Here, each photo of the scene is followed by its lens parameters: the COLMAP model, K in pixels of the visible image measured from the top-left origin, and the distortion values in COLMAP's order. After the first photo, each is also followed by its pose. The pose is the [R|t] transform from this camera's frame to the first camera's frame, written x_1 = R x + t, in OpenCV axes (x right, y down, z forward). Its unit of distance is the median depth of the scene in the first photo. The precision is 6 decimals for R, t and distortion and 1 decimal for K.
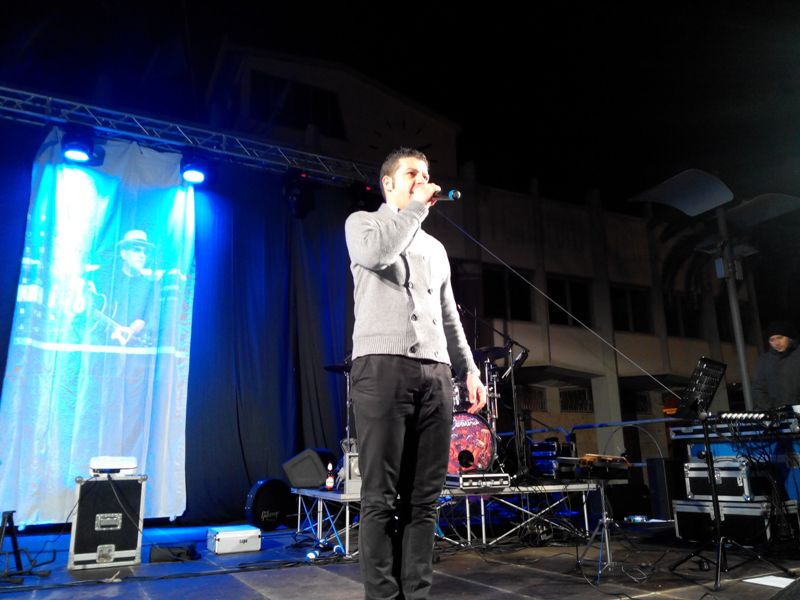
lens RADIAL K [[662.2, 0, 400.0], [0, 662.2, 300.0], [0, 0, 1]] dist [-0.009208, -0.007941]
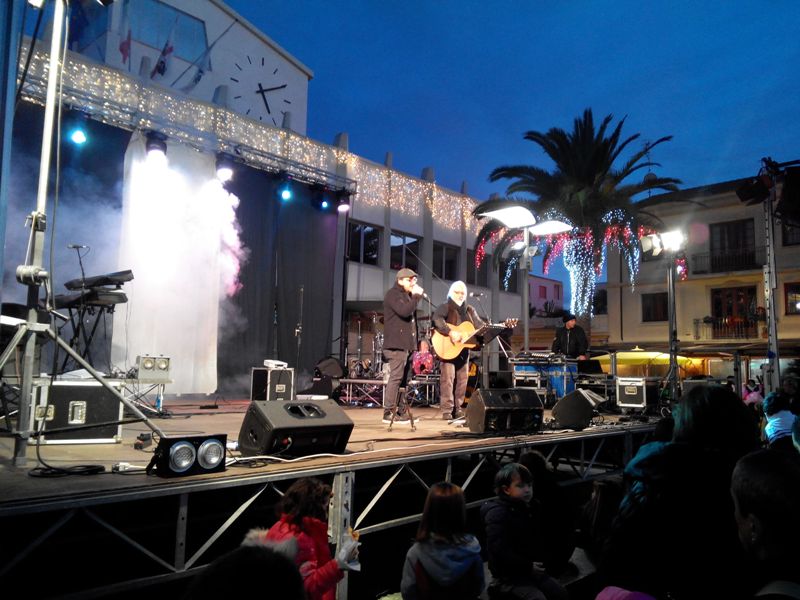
lens RADIAL K [[662.2, 0, 400.0], [0, 662.2, 300.0], [0, 0, 1]] dist [-0.009208, -0.007941]
pose [[0.941565, 0.078851, 0.327472, -0.755235], [-0.122188, 0.985948, 0.113917, -0.231820], [-0.313888, -0.147273, 0.937969, -1.054447]]
